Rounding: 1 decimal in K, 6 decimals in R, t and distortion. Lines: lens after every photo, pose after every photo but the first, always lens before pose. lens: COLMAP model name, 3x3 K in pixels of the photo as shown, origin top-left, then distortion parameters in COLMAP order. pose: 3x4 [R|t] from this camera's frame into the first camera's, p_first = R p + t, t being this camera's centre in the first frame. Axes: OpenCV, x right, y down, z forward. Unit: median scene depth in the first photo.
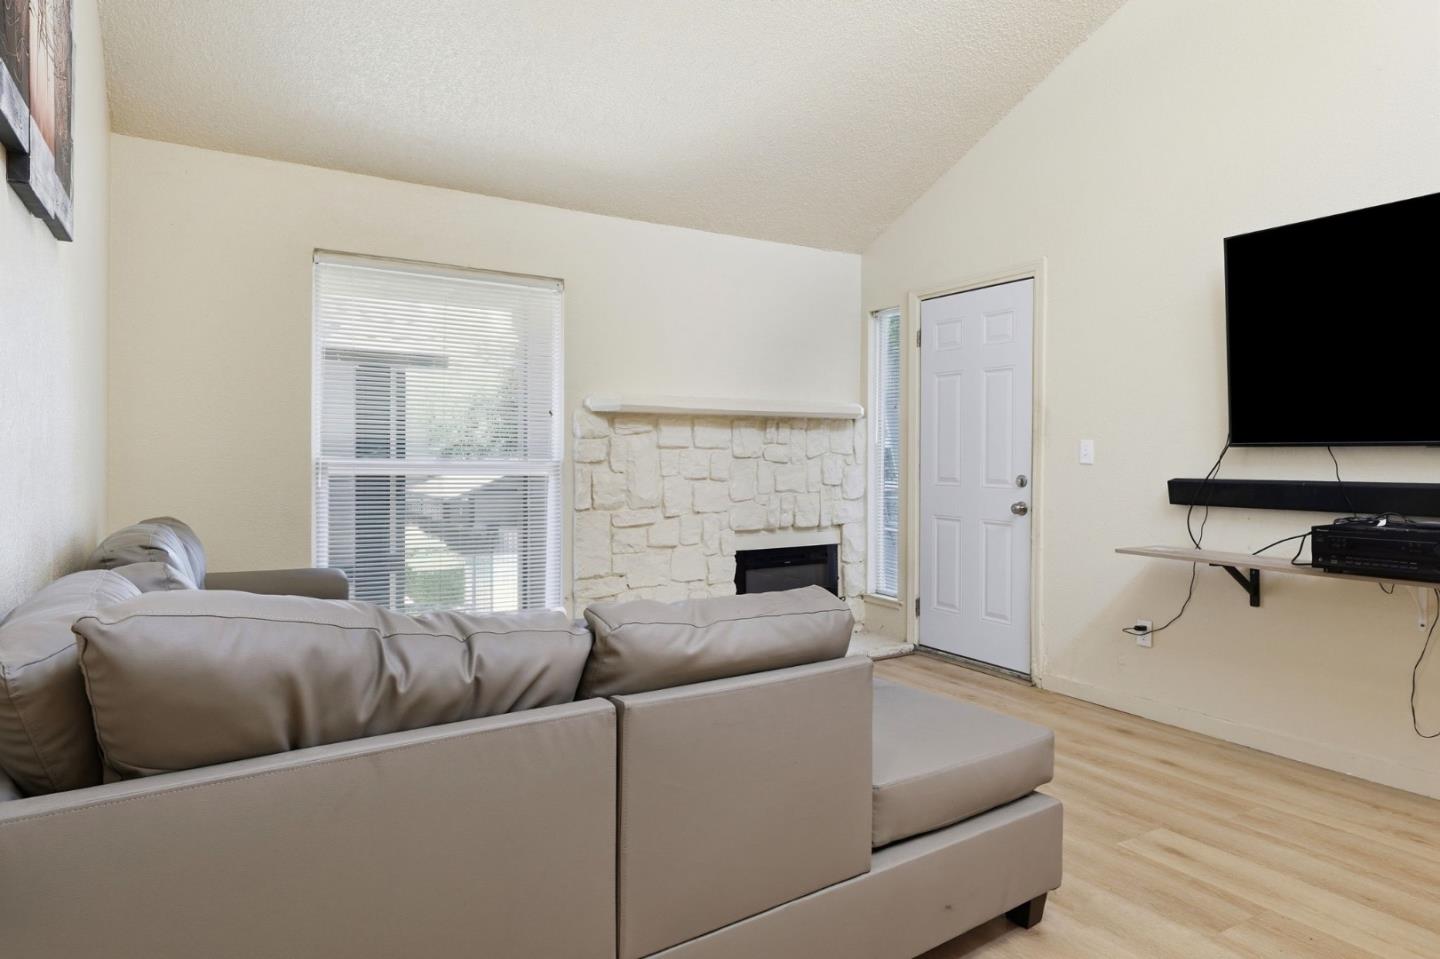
lens RADIAL K [[875.5, 0, 713.9], [0, 875.5, 466.7], [0, 0, 1]] dist [0.006287, -0.002963]
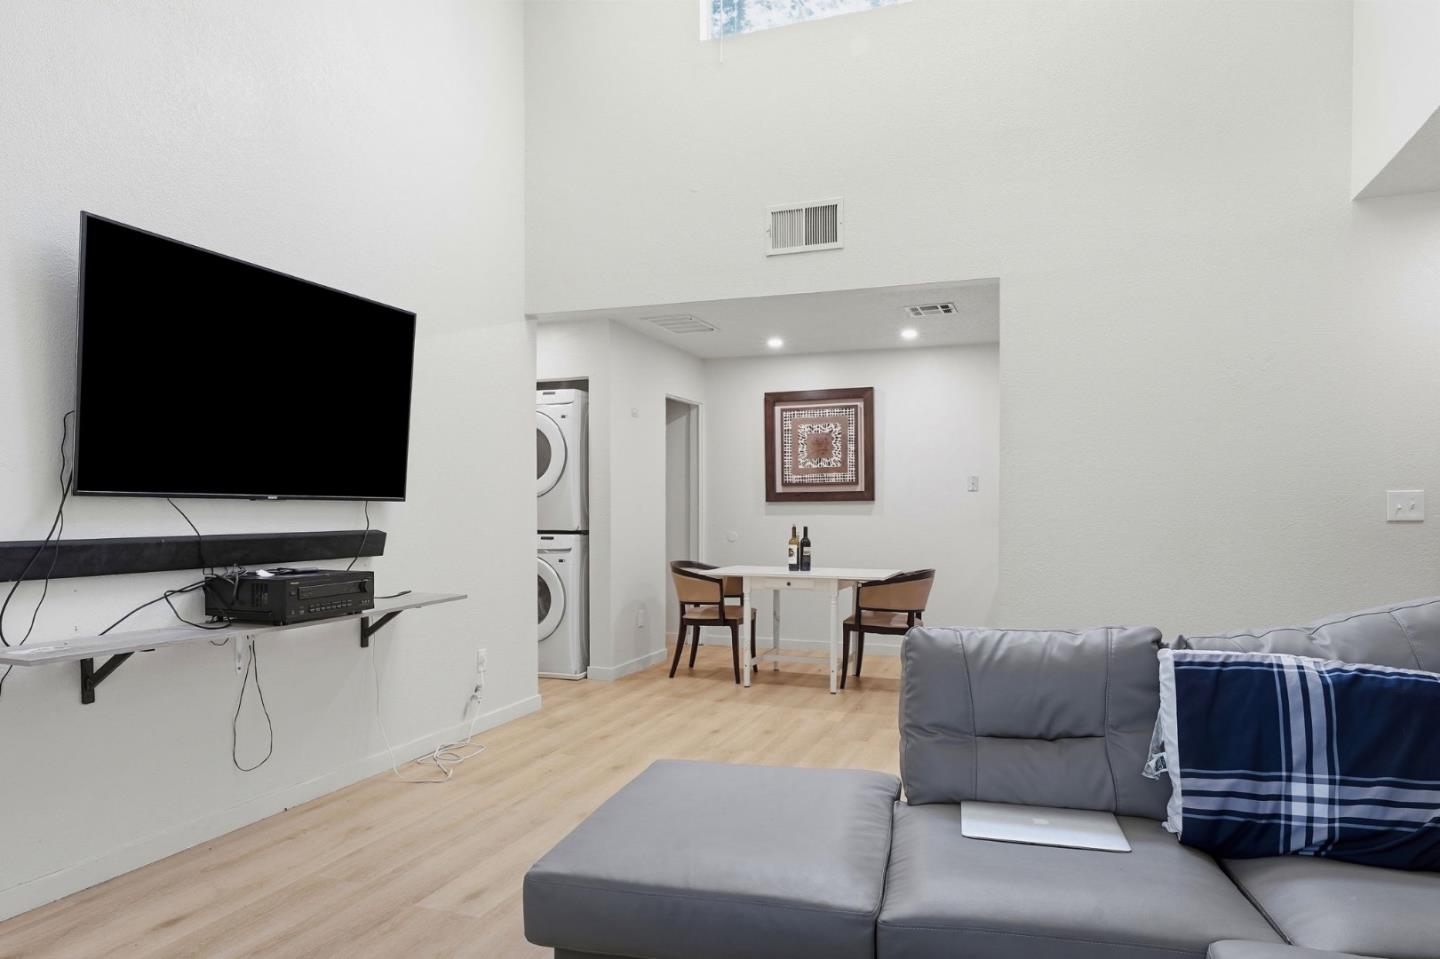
lens RADIAL K [[904.9, 0, 715.2], [0, 904.9, 525.4], [0, 0, 1]] dist [0.004116, -0.000644]
pose [[-0.635477, -0.017604, 0.771919, -0.248291], [0.004568, 0.999637, 0.026558, -0.011078], [-0.772106, 0.020403, -0.635166, 0.775391]]
